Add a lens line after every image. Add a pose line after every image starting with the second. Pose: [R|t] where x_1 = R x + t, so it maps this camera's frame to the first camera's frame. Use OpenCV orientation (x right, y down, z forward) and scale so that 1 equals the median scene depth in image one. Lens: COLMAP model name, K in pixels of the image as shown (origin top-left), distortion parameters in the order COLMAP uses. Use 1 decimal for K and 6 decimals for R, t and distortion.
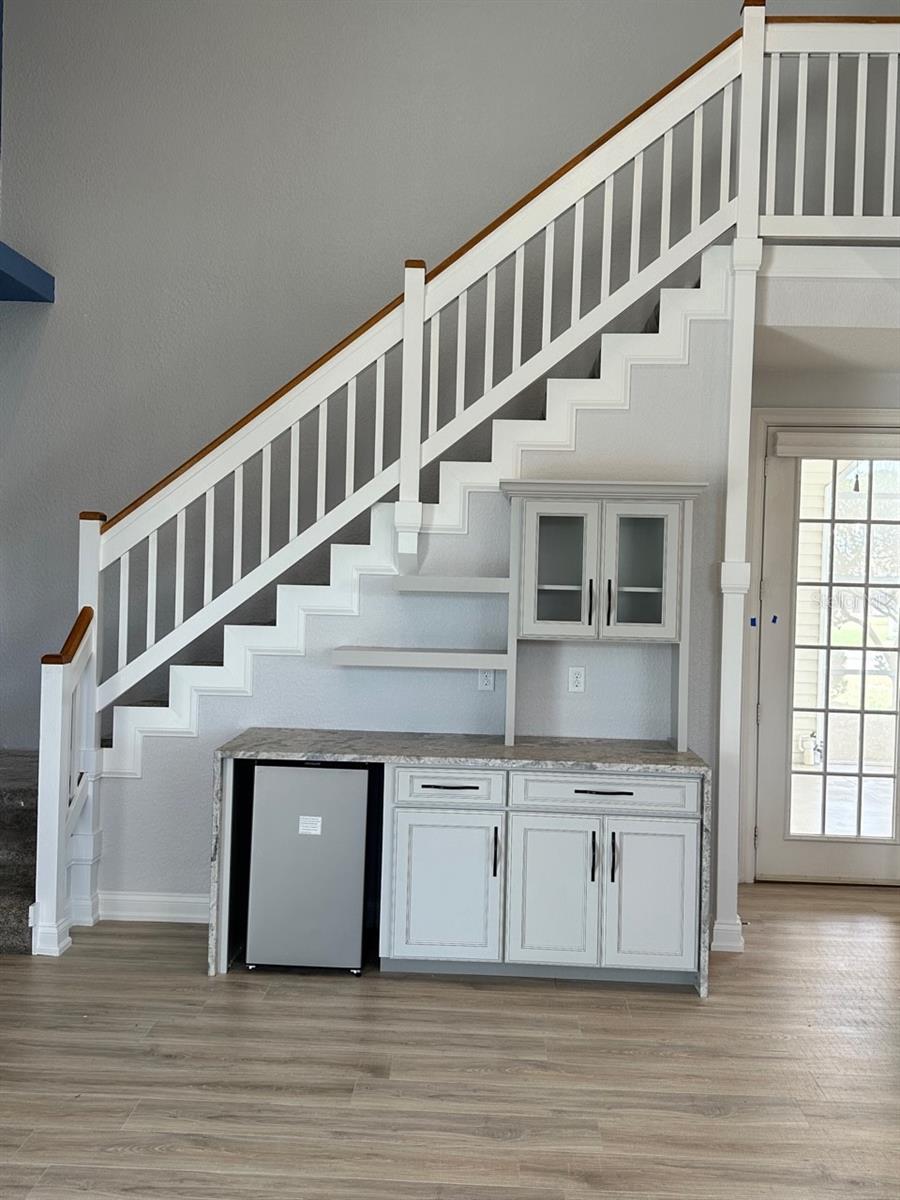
lens RADIAL K [[1083.4, 0, 444.5], [0, 1083.4, 561.2], [0, 0, 1]] dist [0.093956, -0.137661]
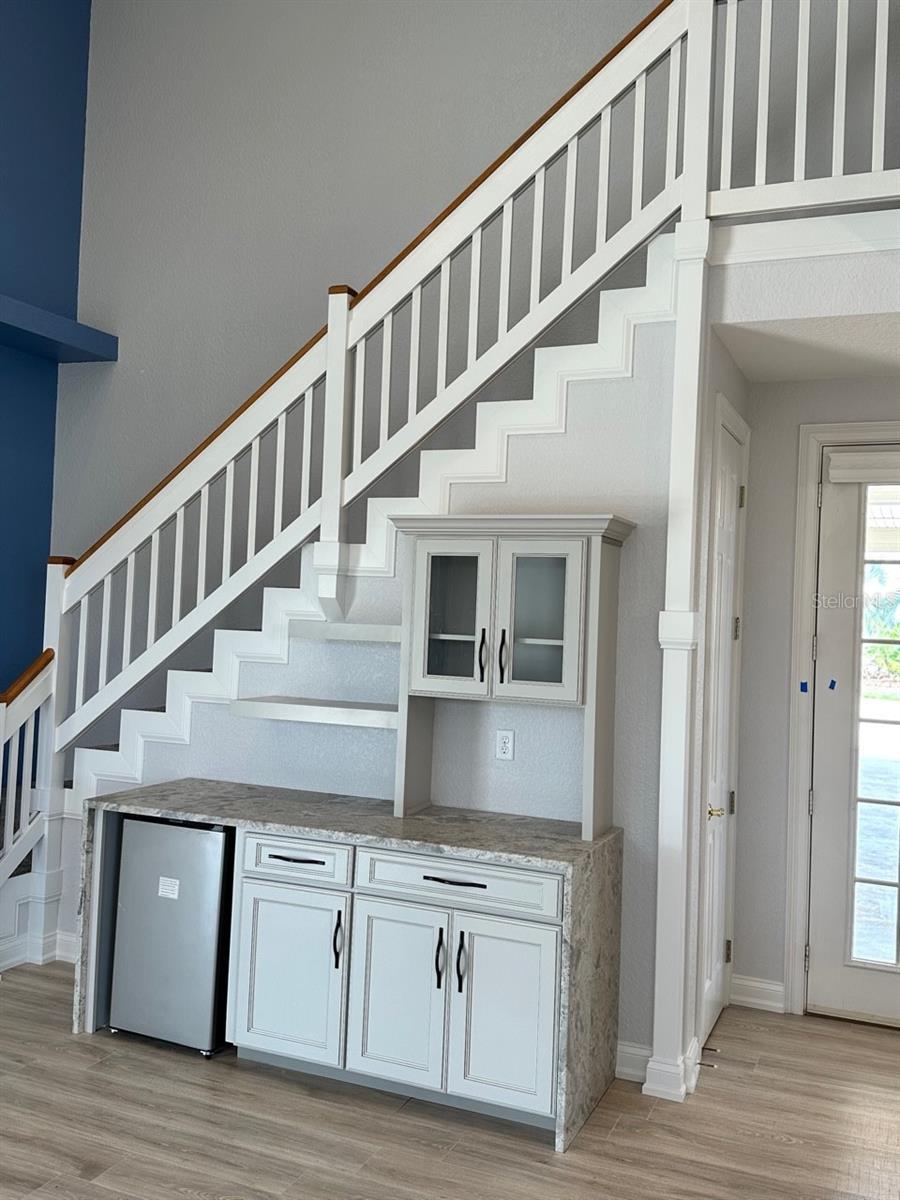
lens RADIAL K [[1083.4, 0, 461.7], [0, 1083.4, 558.7], [0, 0, 1]] dist [0.093956, -0.137661]
pose [[0.934879, -0.004608, -0.354937, 0.405463], [-0.011451, 0.999004, -0.043130, -0.001697], [0.354783, 0.044385, 0.933895, 0.178871]]
